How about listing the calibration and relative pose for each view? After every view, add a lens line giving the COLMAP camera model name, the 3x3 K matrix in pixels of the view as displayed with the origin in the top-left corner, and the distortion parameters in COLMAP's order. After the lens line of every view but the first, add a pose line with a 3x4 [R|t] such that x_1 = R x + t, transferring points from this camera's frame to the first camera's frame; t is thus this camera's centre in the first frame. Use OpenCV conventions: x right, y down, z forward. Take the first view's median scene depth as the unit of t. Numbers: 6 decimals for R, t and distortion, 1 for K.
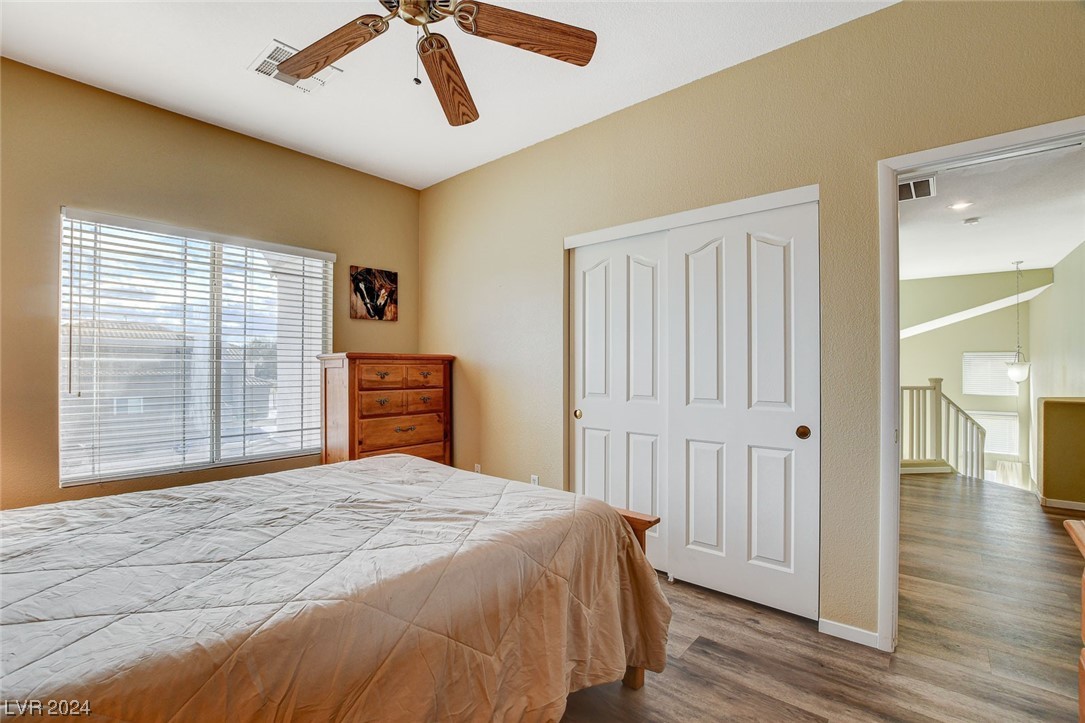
lens RADIAL K [[483.4, 0, 543.7], [0, 483.4, 359.0], [0, 0, 1]] dist [-0.032324, 0.003108]
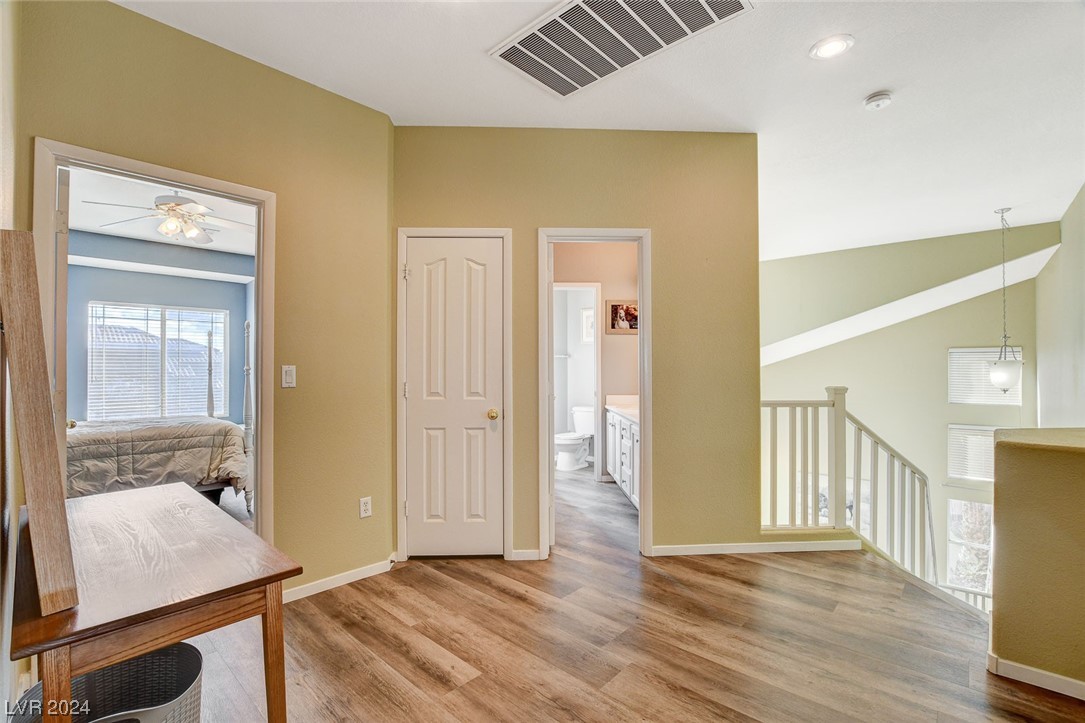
lens RADIAL K [[483.4, 0, 544.8], [0, 483.4, 362.4], [0, 0, 1]] dist [-0.032324, 0.003108]
pose [[0.999380, -0.004997, -0.034850, 0.491818], [0.004865, 0.999981, -0.003879, 0.011248], [0.034869, 0.003707, 0.999385, 0.401292]]
